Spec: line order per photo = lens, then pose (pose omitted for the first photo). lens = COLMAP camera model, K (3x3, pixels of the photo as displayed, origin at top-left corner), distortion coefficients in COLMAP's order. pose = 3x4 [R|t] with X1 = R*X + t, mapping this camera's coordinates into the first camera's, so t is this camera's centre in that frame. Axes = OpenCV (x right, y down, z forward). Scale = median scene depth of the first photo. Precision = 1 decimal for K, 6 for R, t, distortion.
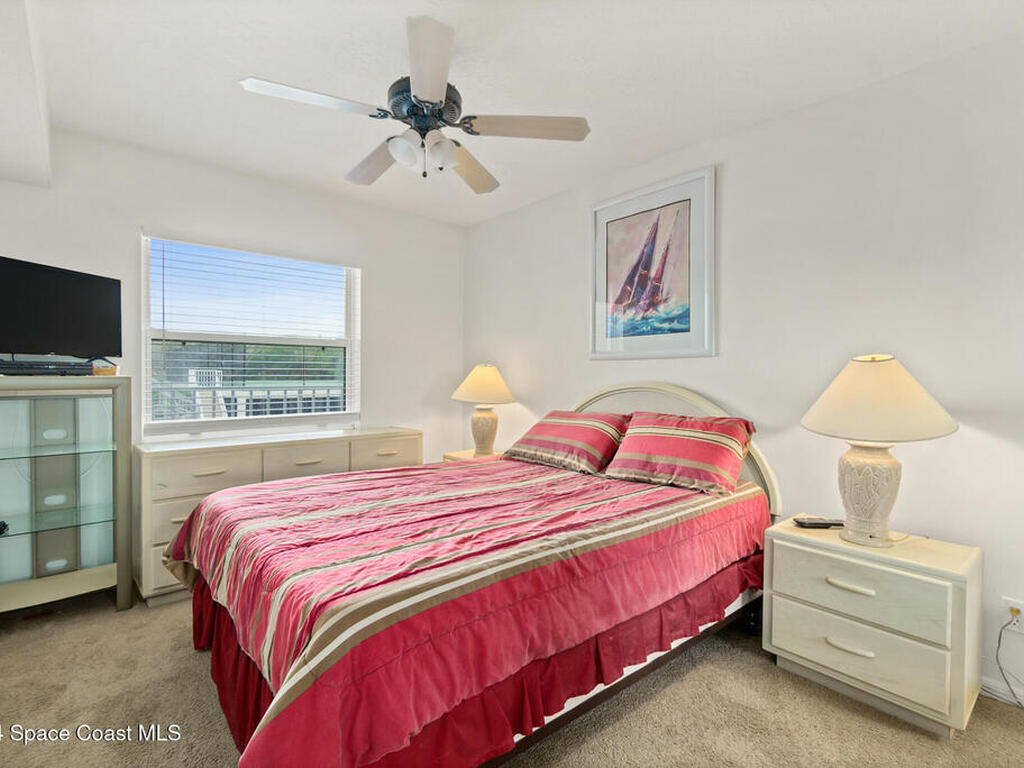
lens RADIAL K [[507.1, 0, 512.2], [0, 507.1, 367.2], [0, 0, 1]] dist [-0.001722, -0.000515]
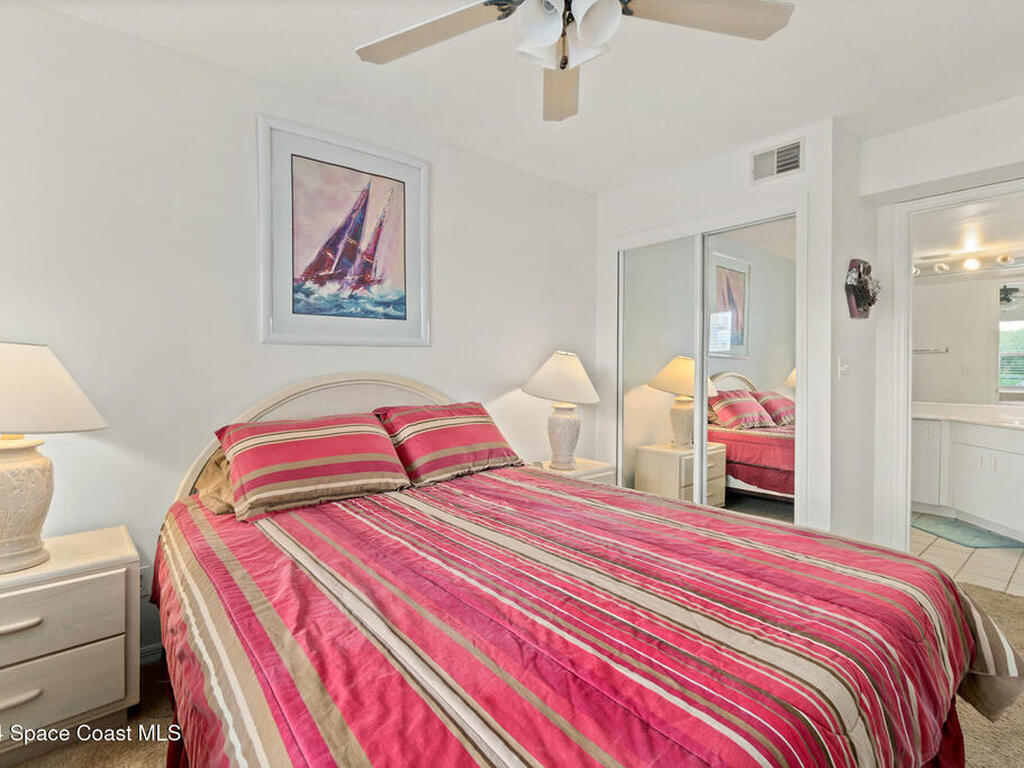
lens RADIAL K [[507.1, 0, 512.2], [0, 507.1, 367.2], [0, 0, 1]] dist [-0.001722, -0.000515]
pose [[0.009296, -0.012402, 0.999880, -0.582059], [-0.010141, 0.999870, 0.012496, 0.006201], [-0.999905, -0.010256, 0.009169, 0.737236]]
